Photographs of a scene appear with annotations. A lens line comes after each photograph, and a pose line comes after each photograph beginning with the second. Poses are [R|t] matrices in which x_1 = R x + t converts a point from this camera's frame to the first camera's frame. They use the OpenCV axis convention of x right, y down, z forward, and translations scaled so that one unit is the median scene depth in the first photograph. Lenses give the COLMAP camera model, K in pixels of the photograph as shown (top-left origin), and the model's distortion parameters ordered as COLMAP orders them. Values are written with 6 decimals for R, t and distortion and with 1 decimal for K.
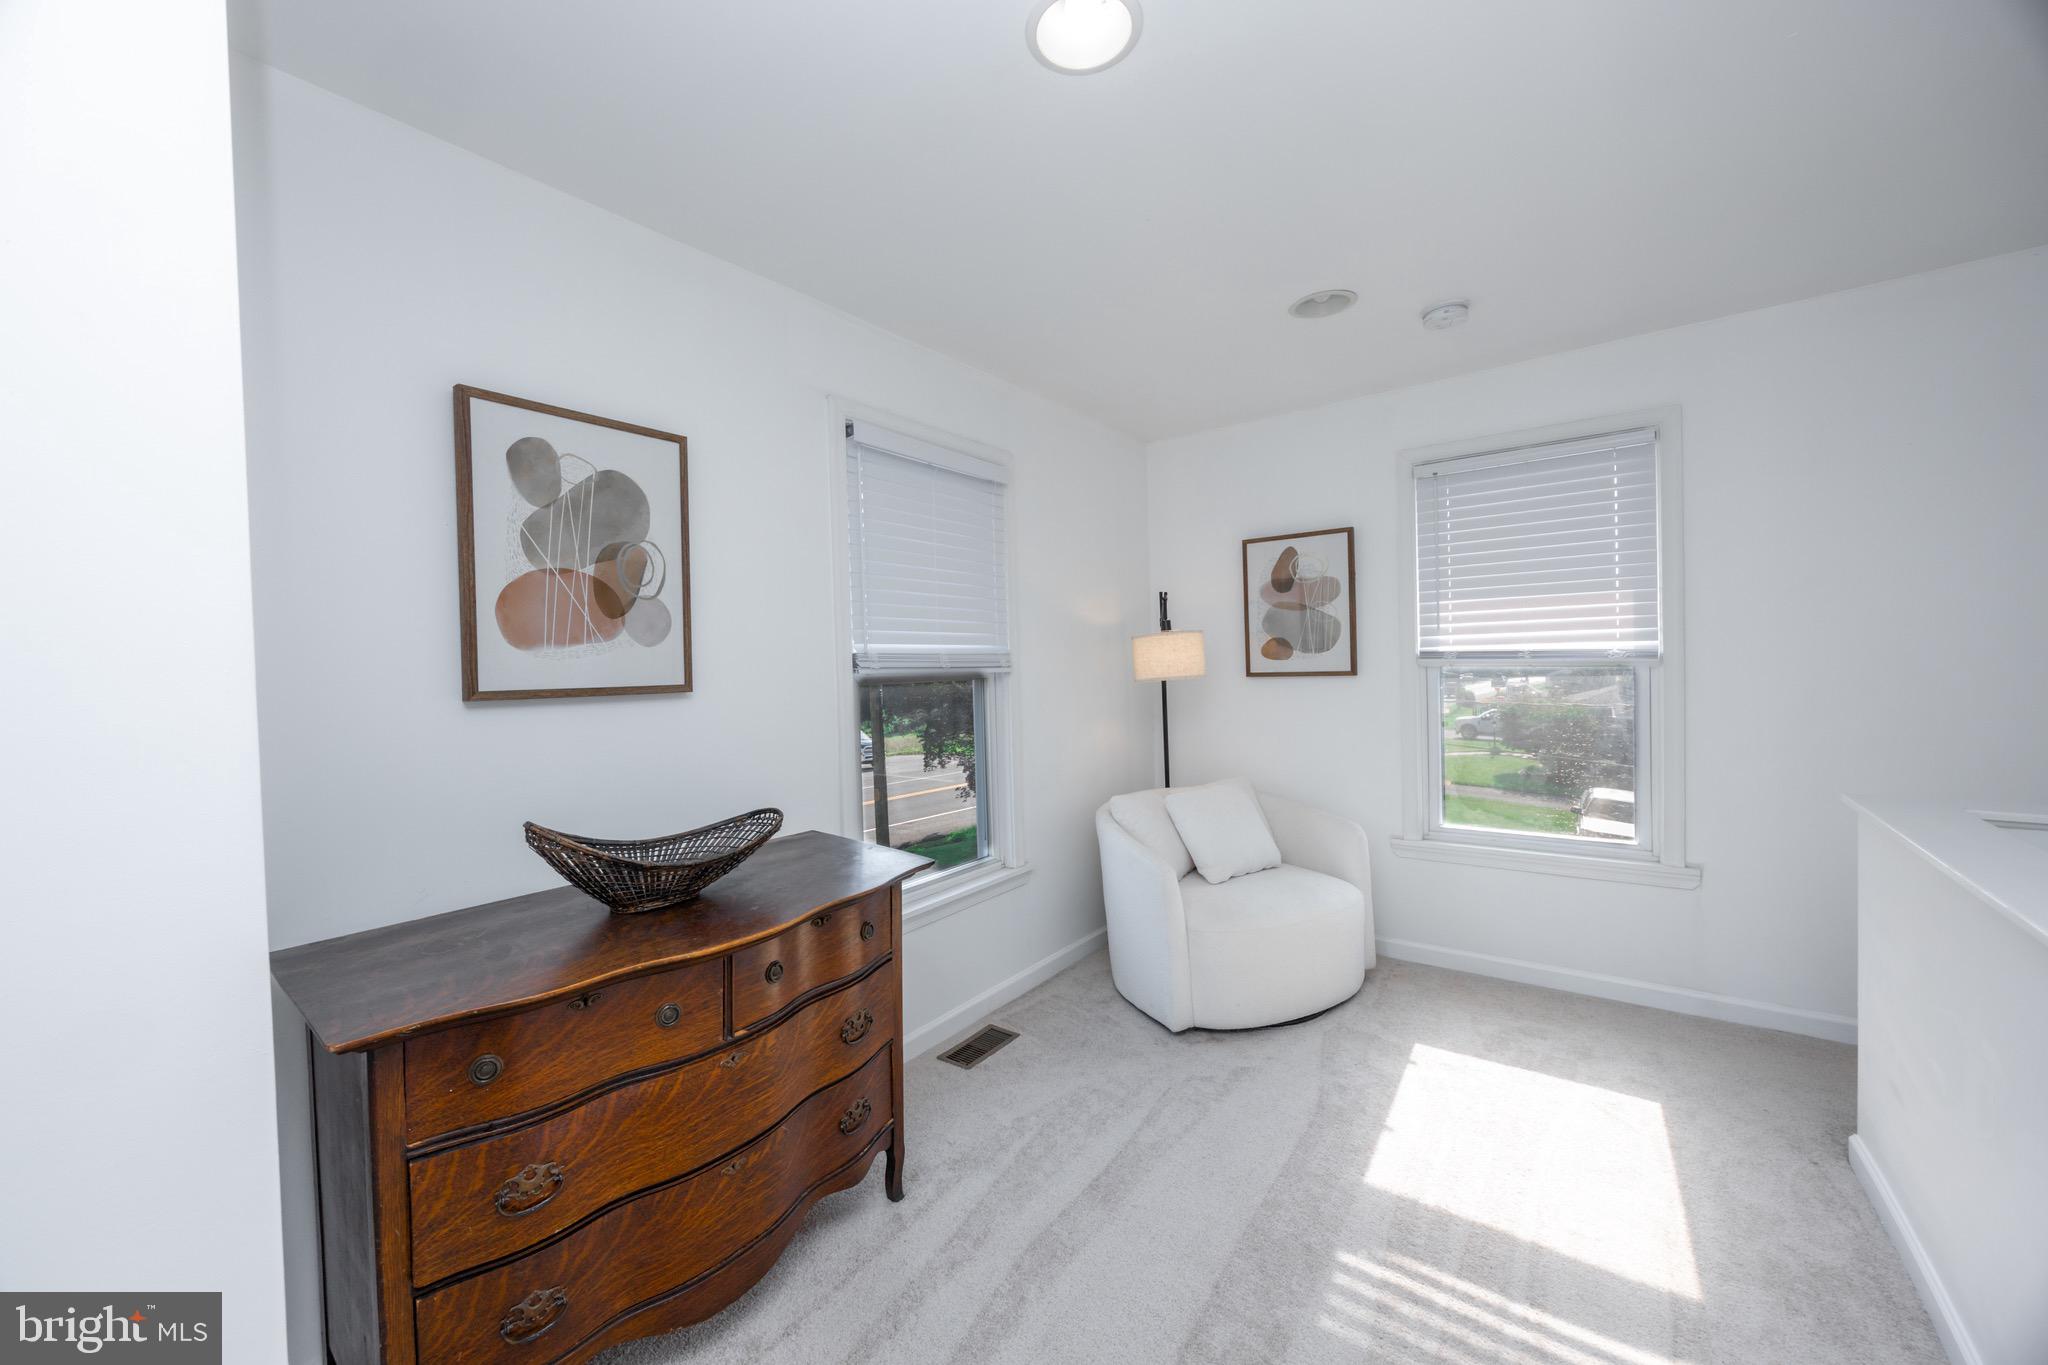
lens RADIAL K [[777.9, 0, 1021.0], [0, 777.9, 684.9], [0, 0, 1]] dist [0.000496, -0.000098]
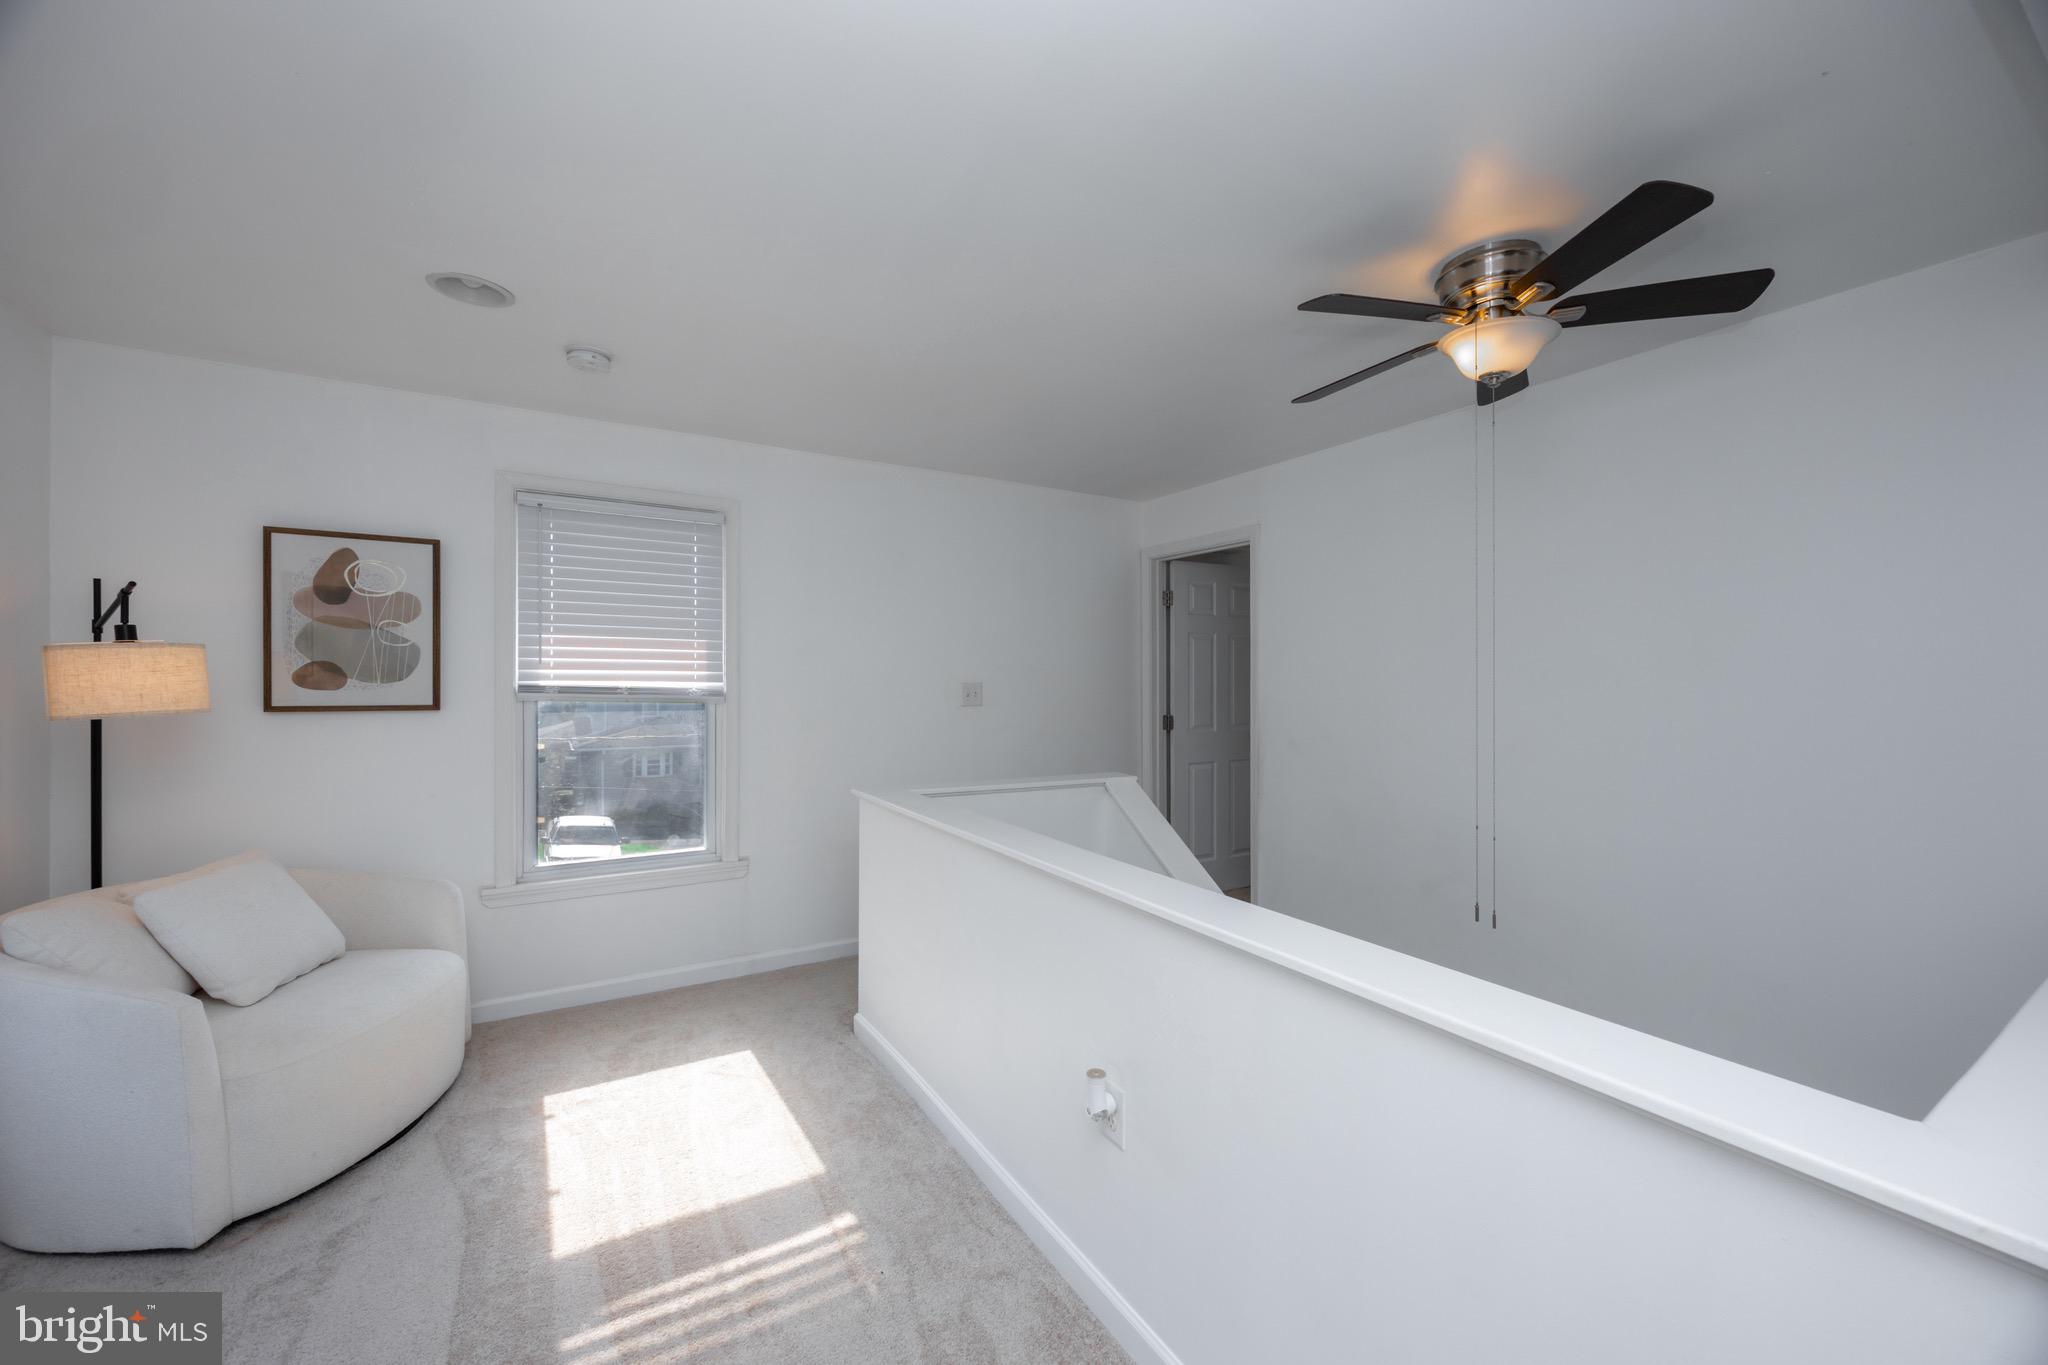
lens RADIAL K [[777.9, 0, 1021.0], [0, 777.9, 684.9], [0, 0, 1]] dist [0.000496, -0.000098]
pose [[0.375765, 0.030814, 0.926203, -0.162309], [0.011790, 0.999207, -0.038026, 0.000546], [-0.926640, 0.025208, 0.375104, 0.085394]]
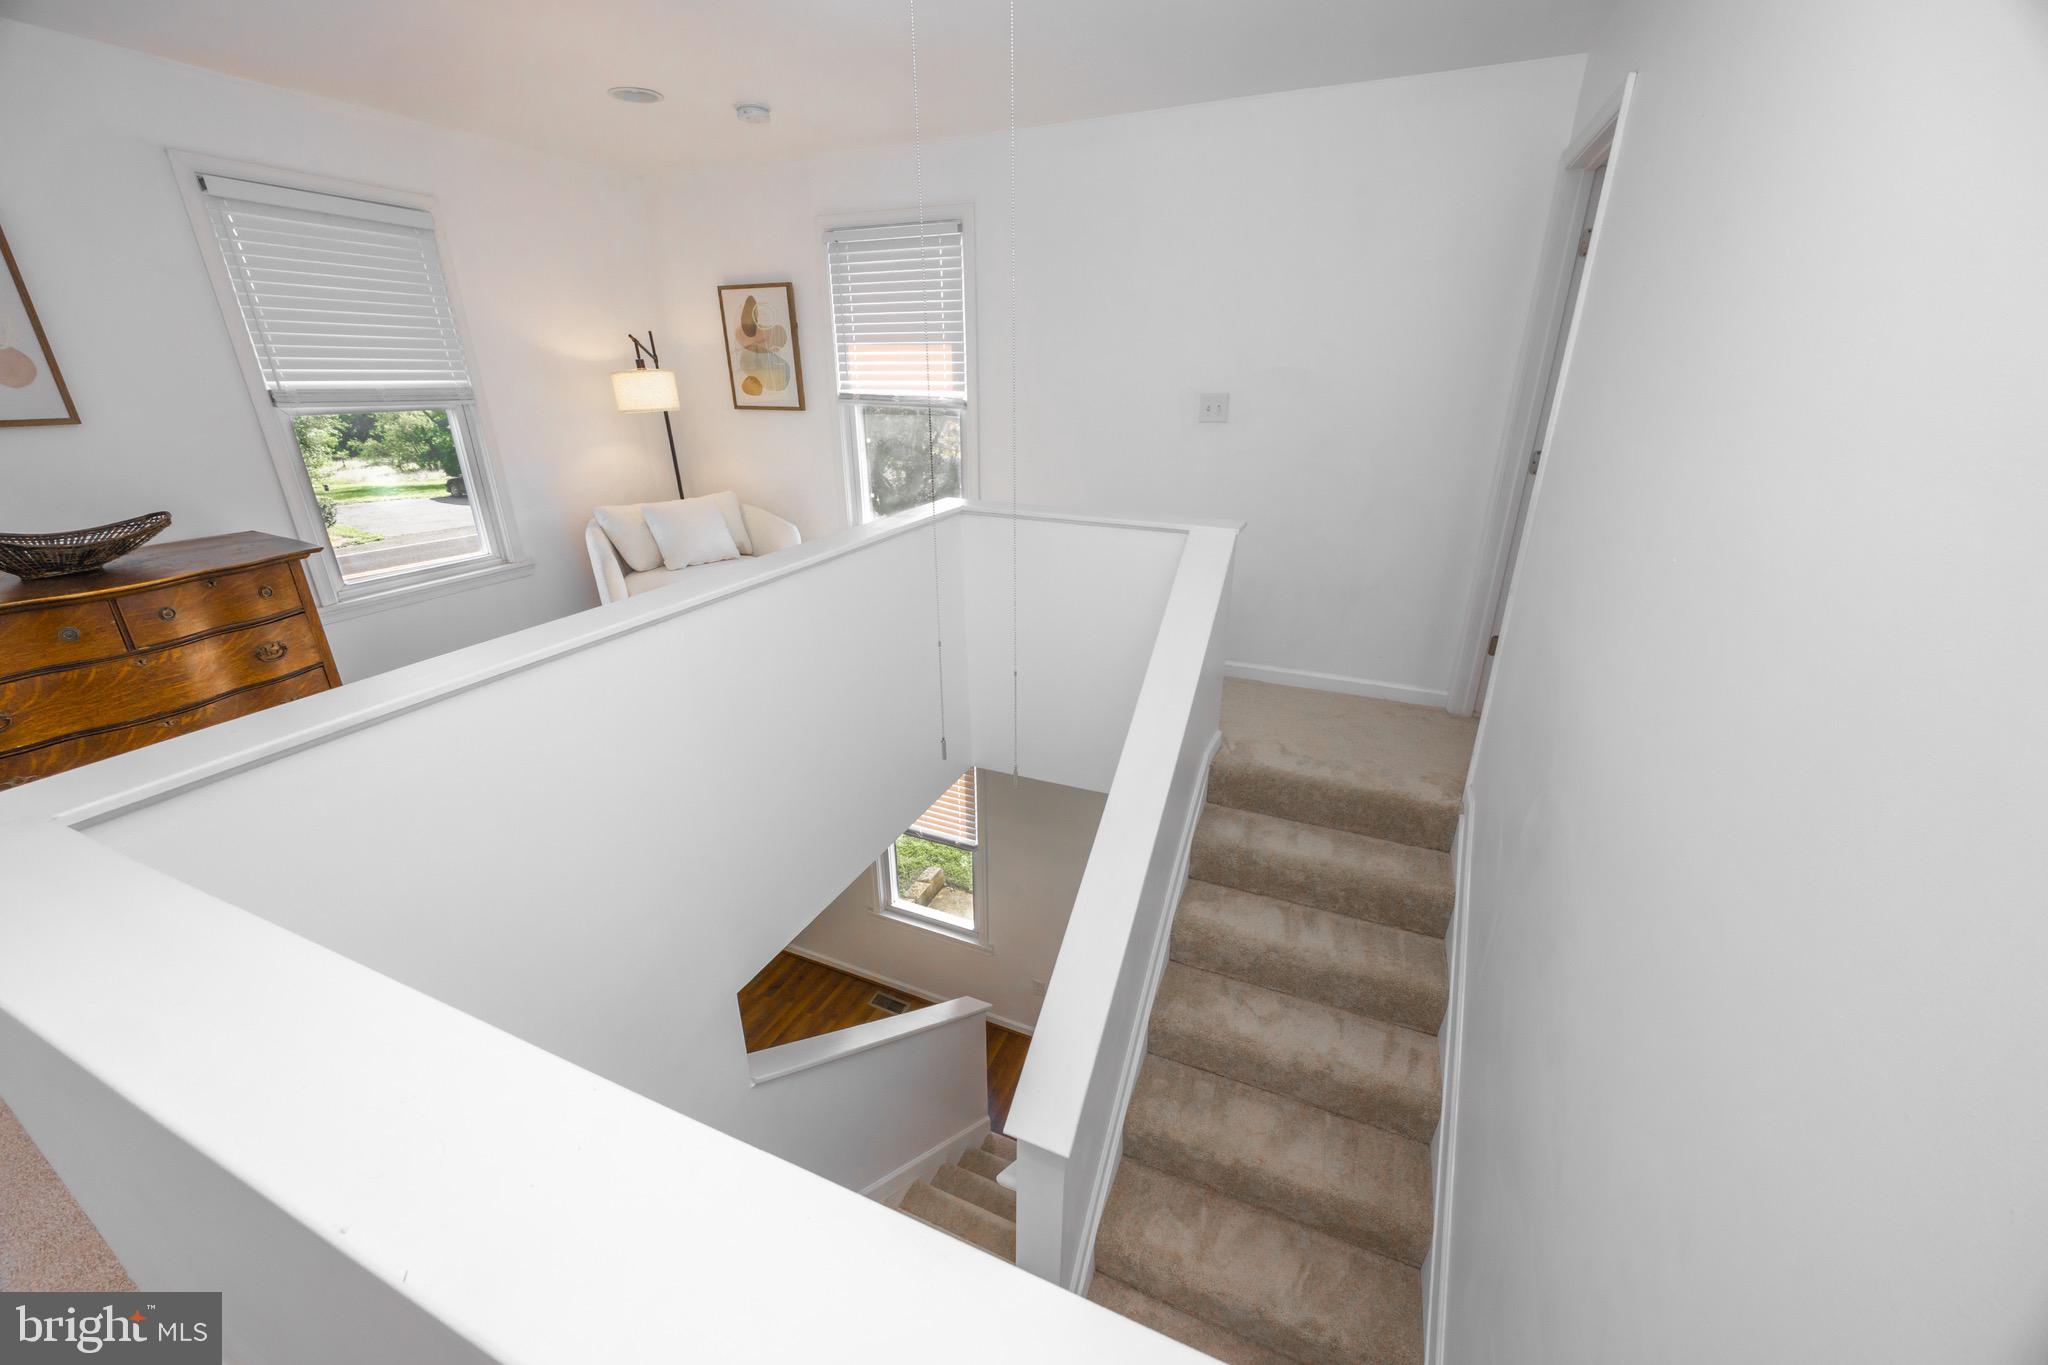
lens RADIAL K [[777.9, 0, 1021.0], [0, 777.9, 684.9], [0, 0, 1]] dist [0.000496, -0.000098]
pose [[0.972447, -0.060241, 0.225205, 0.568692], [-0.021501, 0.938742, 0.343950, -0.045165], [-0.232129, -0.339315, 0.911582, -0.509660]]
